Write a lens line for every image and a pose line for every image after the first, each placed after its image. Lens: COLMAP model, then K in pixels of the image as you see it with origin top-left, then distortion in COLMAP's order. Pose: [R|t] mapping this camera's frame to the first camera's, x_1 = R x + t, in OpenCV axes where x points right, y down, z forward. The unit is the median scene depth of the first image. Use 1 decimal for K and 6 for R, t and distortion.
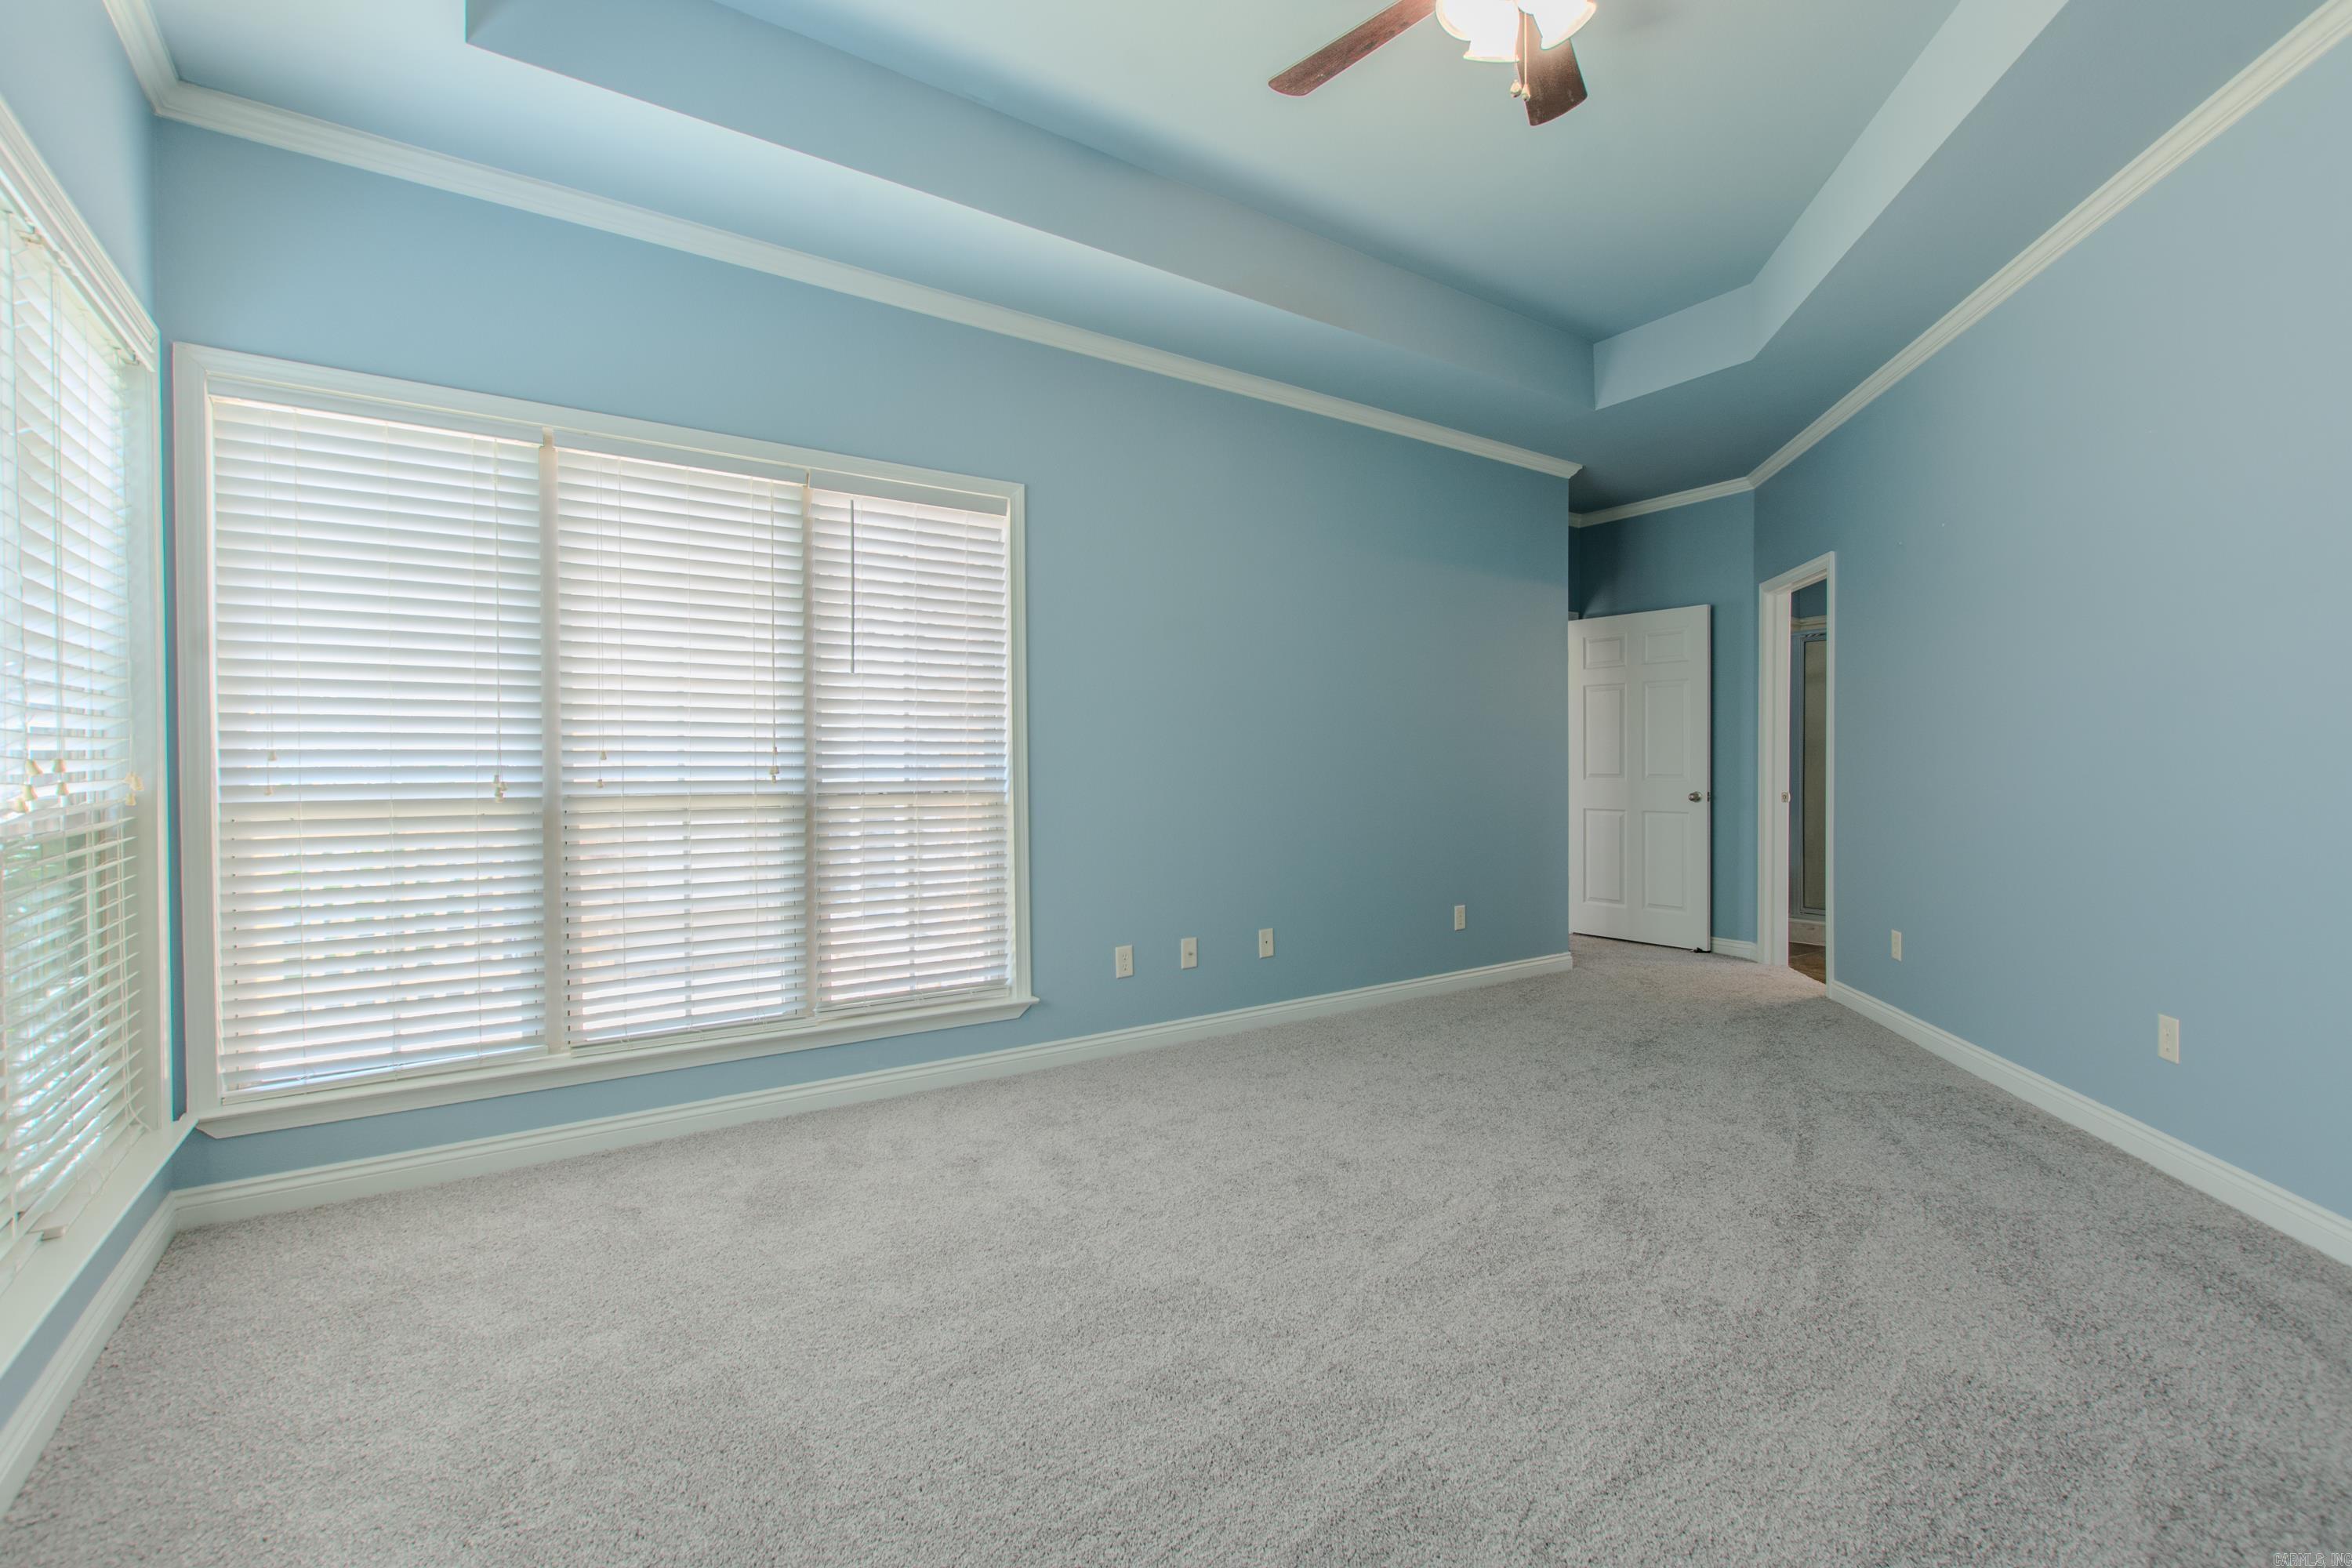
lens RADIAL K [[1031.9, 0, 1228.0], [0, 1031.9, 805.9], [0, 0, 1]] dist [0.007053, -0.002889]
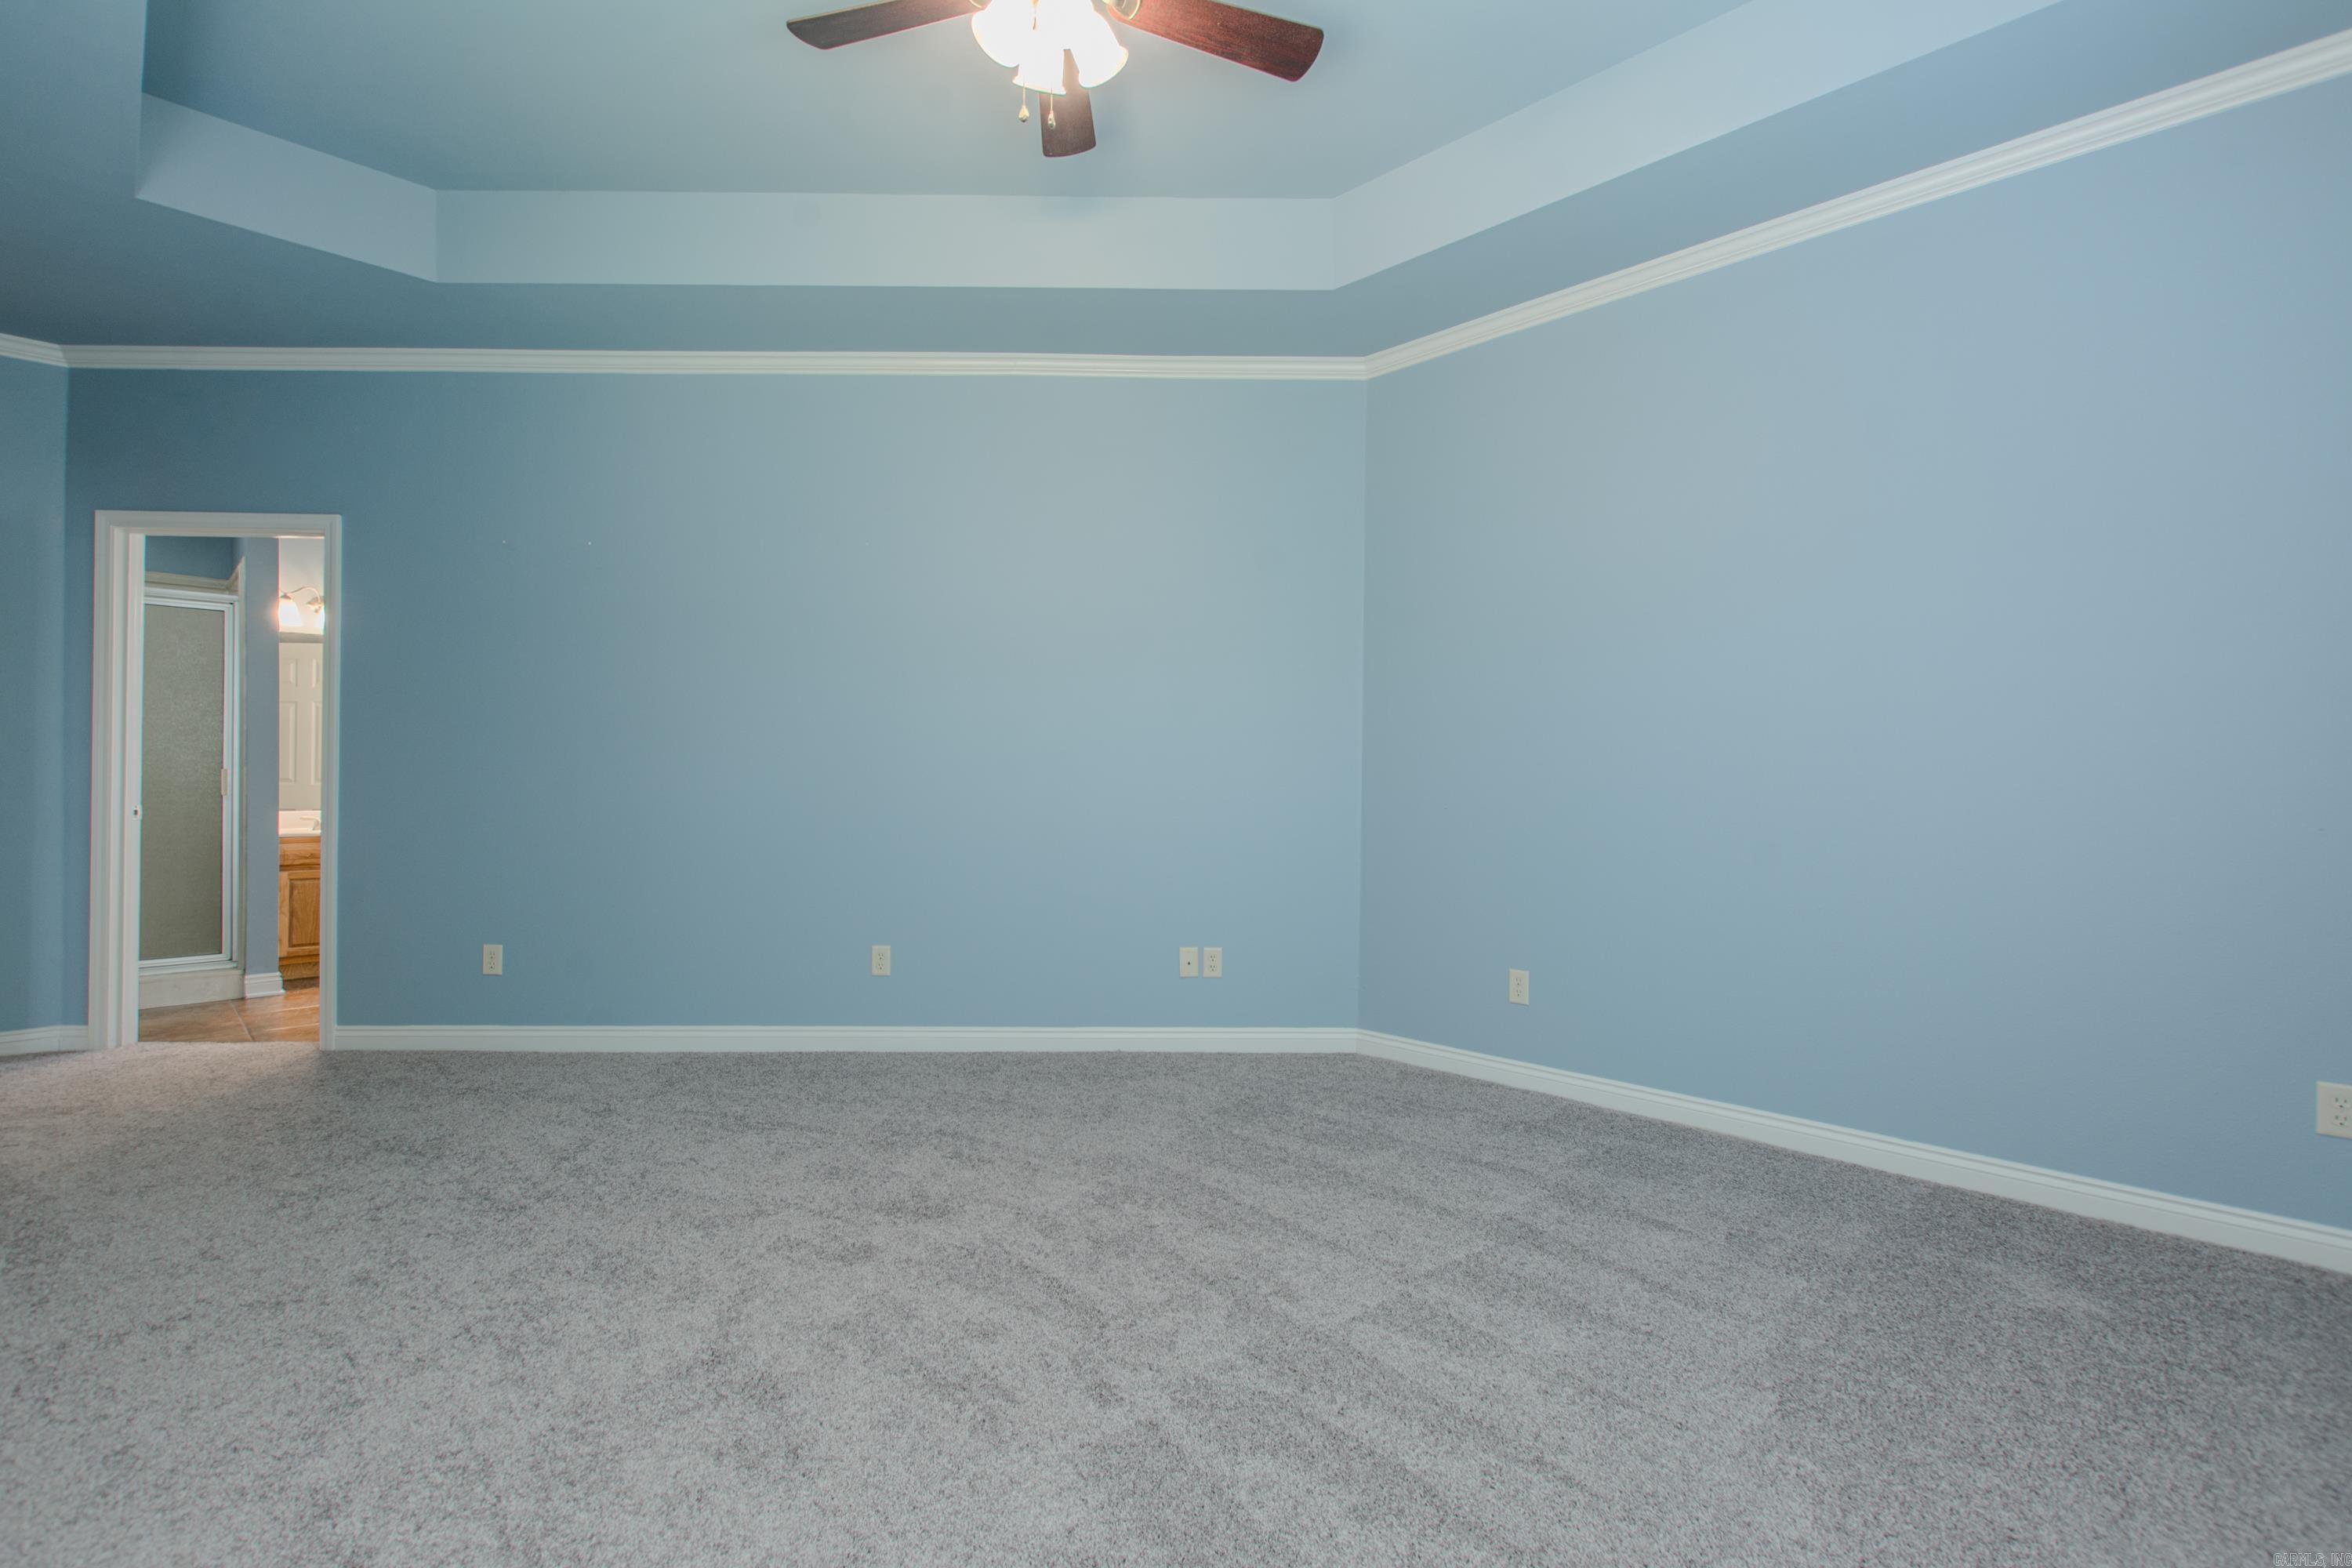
lens RADIAL K [[1031.9, 0, 1164.0], [0, 1031.9, 793.0], [0, 0, 1]] dist [0.007053, -0.002889]
pose [[-0.137809, -0.008899, 0.990419, -0.379377], [0.033479, 0.999346, 0.013638, -0.011099], [-0.989893, 0.035038, -0.137421, 0.514868]]
